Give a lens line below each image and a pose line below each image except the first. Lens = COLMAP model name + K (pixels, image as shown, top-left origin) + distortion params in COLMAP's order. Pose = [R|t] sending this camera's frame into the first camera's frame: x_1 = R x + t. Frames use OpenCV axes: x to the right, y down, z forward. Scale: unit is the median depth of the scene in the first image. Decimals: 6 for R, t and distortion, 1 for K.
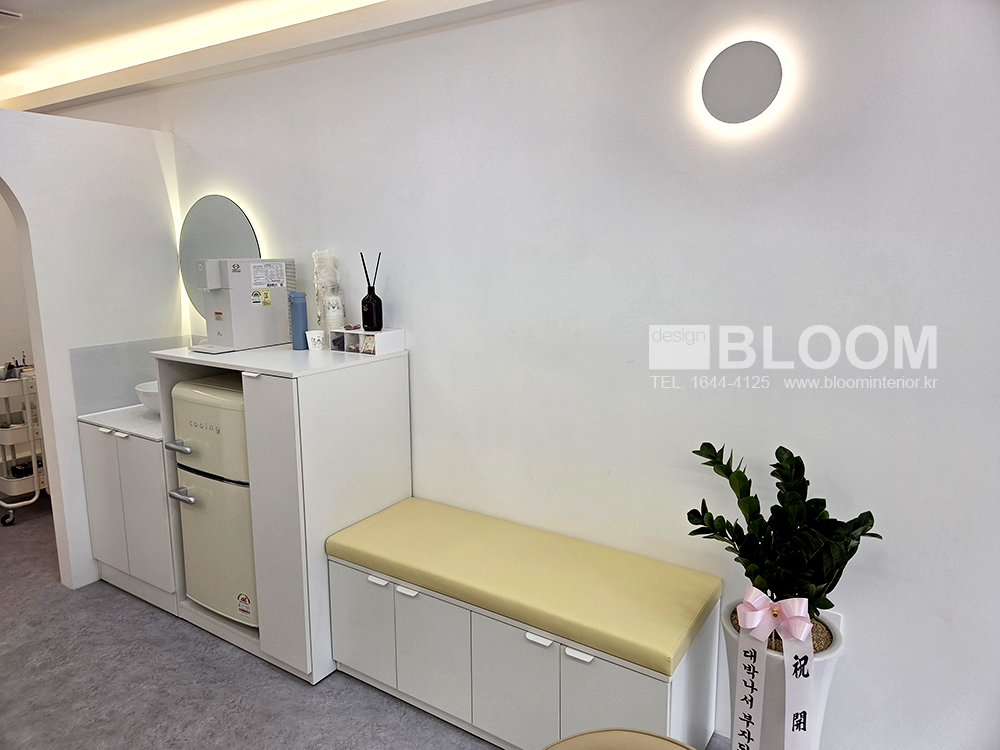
lens RADIAL K [[667.5, 0, 501.9], [0, 667.5, 373.2], [0, 0, 1]] dist [0.001119, -0.000355]
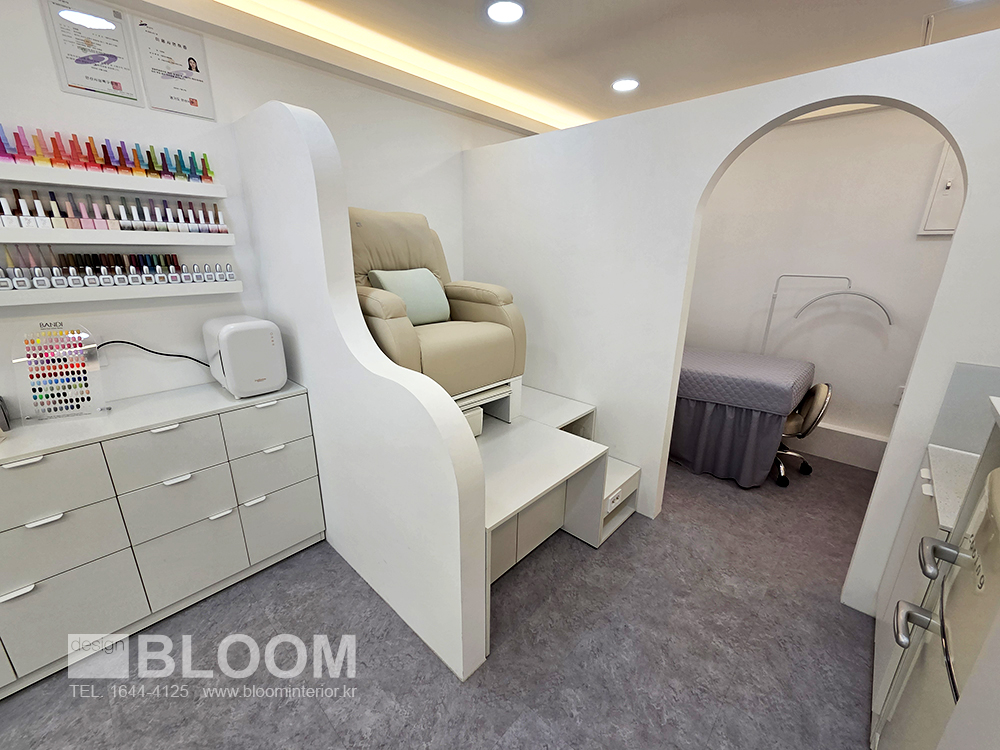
lens RADIAL K [[411.8, 0, 493.8], [0, 411.8, 372.9], [0, 0, 1]] dist [0.010938, -0.000331]
pose [[-0.181675, 0.289415, -0.939805, -0.109393], [-0.187375, 0.928010, 0.322005, -0.094296], [0.965342, 0.234596, -0.114367, 0.632756]]
